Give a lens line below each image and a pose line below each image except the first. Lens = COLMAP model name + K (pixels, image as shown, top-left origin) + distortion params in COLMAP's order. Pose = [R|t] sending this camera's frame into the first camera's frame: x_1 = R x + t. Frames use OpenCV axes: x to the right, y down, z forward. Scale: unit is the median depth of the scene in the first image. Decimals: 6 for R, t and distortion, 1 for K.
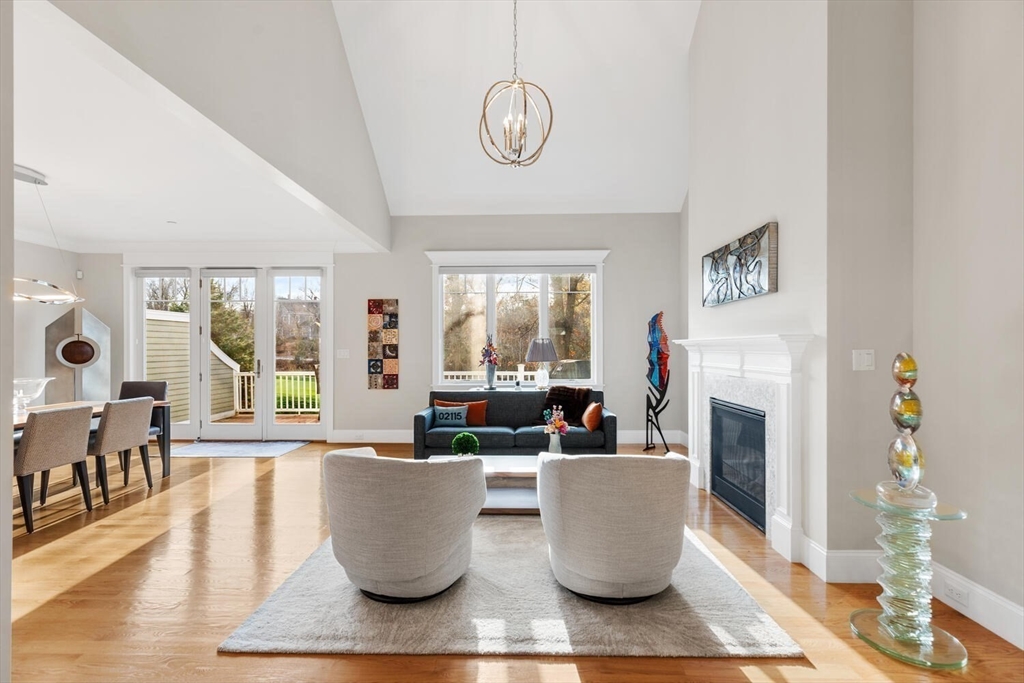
lens RADIAL K [[467.7, 0, 522.1], [0, 467.7, 347.3], [0, 0, 1]] dist [0.005620, -0.000522]
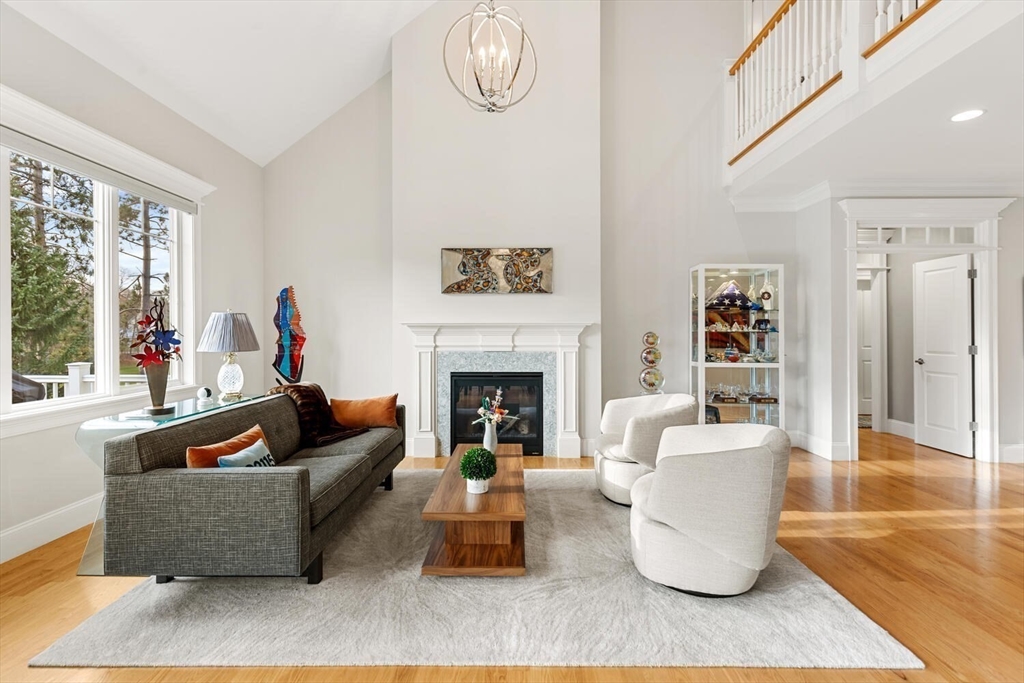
lens RADIAL K [[467.7, 0, 511.1], [0, 467.7, 331.5], [0, 0, 1]] dist [0.005620, -0.000522]
pose [[0.017726, 0.001818, 0.999841, -0.488941], [-0.001770, 0.999997, -0.001787, 0.005024], [-0.999841, -0.001738, 0.017729, 0.545794]]
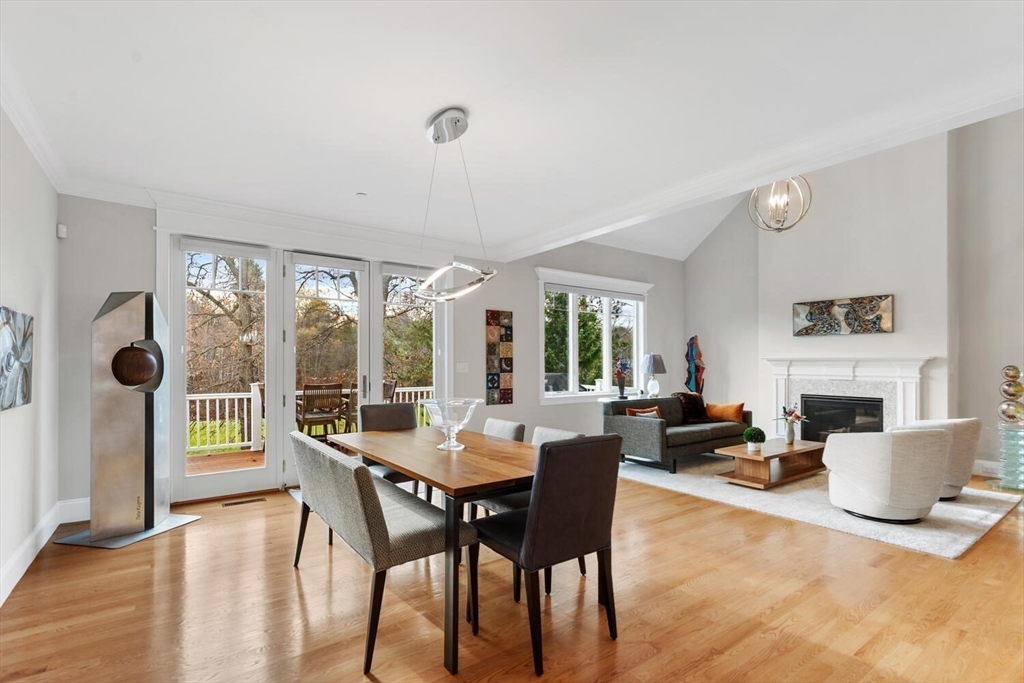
lens RADIAL K [[467.7, 0, 528.8], [0, 467.7, 350.6], [0, 0, 1]] dist [0.005620, -0.000522]
pose [[0.796147, 0.018752, 0.604813, -0.830076], [-0.004843, 0.999685, -0.024619, 0.002473], [-0.605084, 0.016672, 0.795987, 0.200629]]
